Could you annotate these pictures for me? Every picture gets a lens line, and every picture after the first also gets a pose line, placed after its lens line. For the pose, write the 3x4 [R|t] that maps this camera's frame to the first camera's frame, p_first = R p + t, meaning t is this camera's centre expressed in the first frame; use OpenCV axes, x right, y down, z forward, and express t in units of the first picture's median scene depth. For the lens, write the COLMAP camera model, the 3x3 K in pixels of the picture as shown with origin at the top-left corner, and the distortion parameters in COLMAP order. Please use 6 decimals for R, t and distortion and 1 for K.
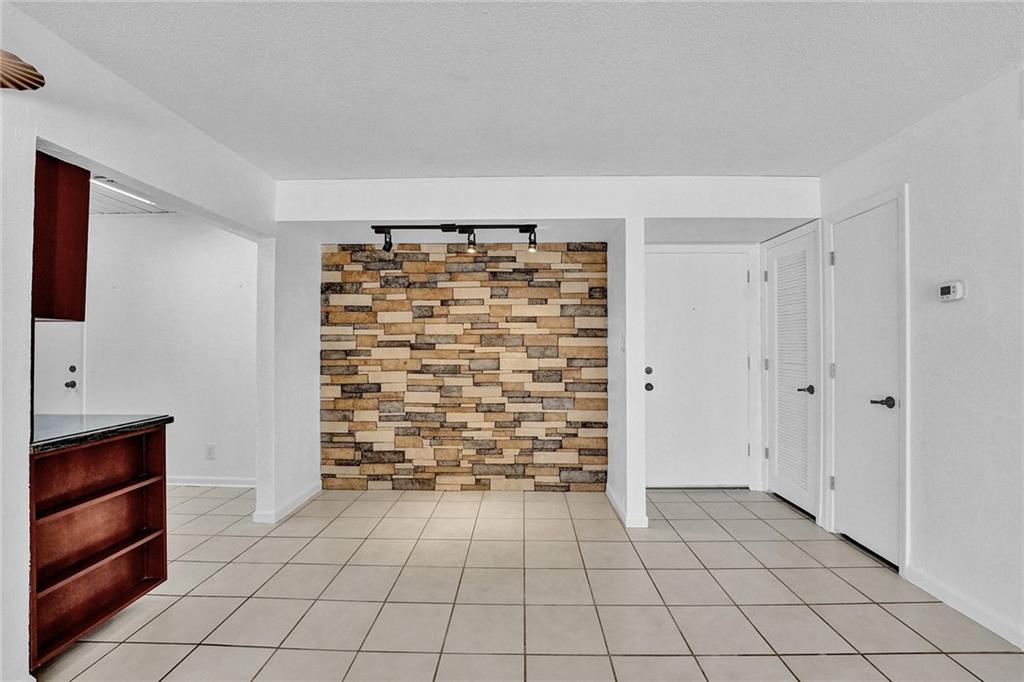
lens RADIAL K [[429.4, 0, 521.8], [0, 429.4, 342.3], [0, 0, 1]] dist [-0.024594, 0.000539]
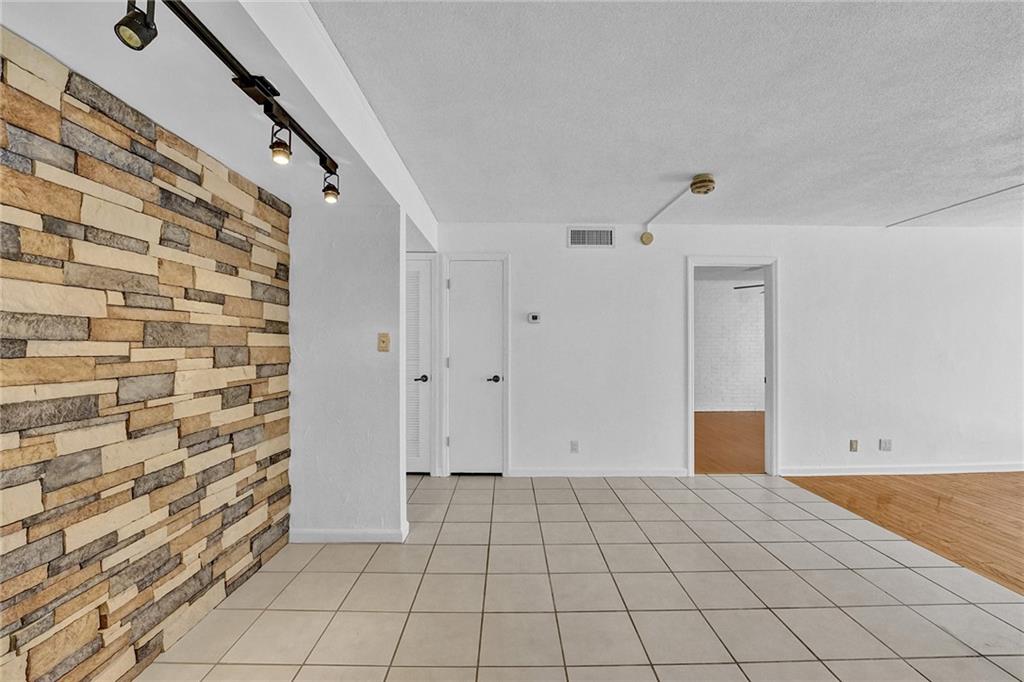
lens RADIAL K [[423.1, 0, 521.2], [0, 423.1, 344.0], [0, 0, 1]] dist [-0.023710, 0.000517]
pose [[-0.042445, 0.001712, 0.999097, -0.541247], [-0.011194, 0.999935, -0.002189, 0.002811], [-0.999036, -0.011277, -0.042423, 0.627703]]
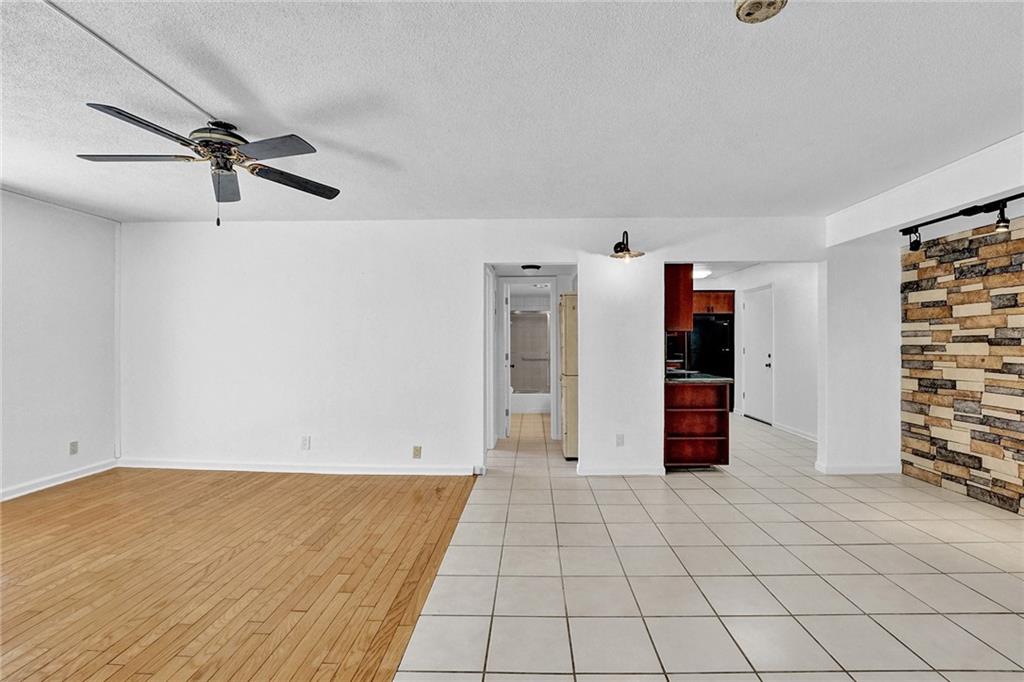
lens RADIAL K [[429.4, 0, 521.8], [0, 429.4, 342.3], [0, 0, 1]] dist [-0.024594, 0.000539]
pose [[-0.001963, -0.000135, -0.999998, 0.602832], [0.013622, 0.999907, -0.000161, -0.002057], [0.999905, -0.013622, -0.001961, 0.037549]]
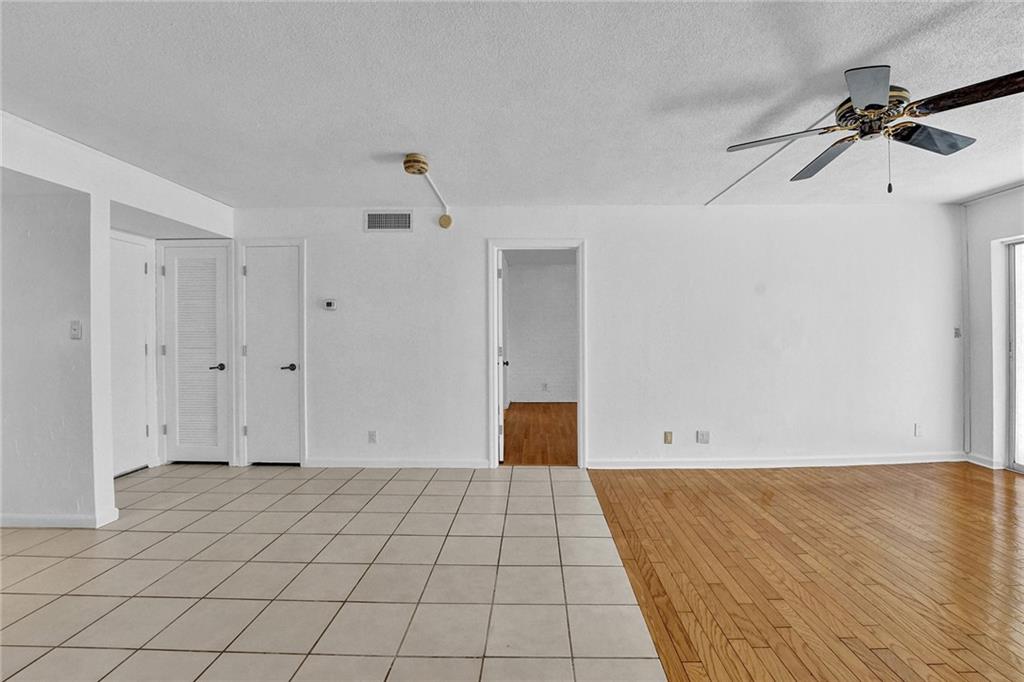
lens RADIAL K [[440.3, 0, 538.4], [0, 440.3, 338.4], [0, 0, 1]] dist [-0.028485, 0.000272]
pose [[-0.028218, -0.013663, 0.999508, -0.566750], [-0.008262, 0.999876, 0.013434, -0.001881], [-0.999568, -0.007879, -0.028327, 0.049939]]
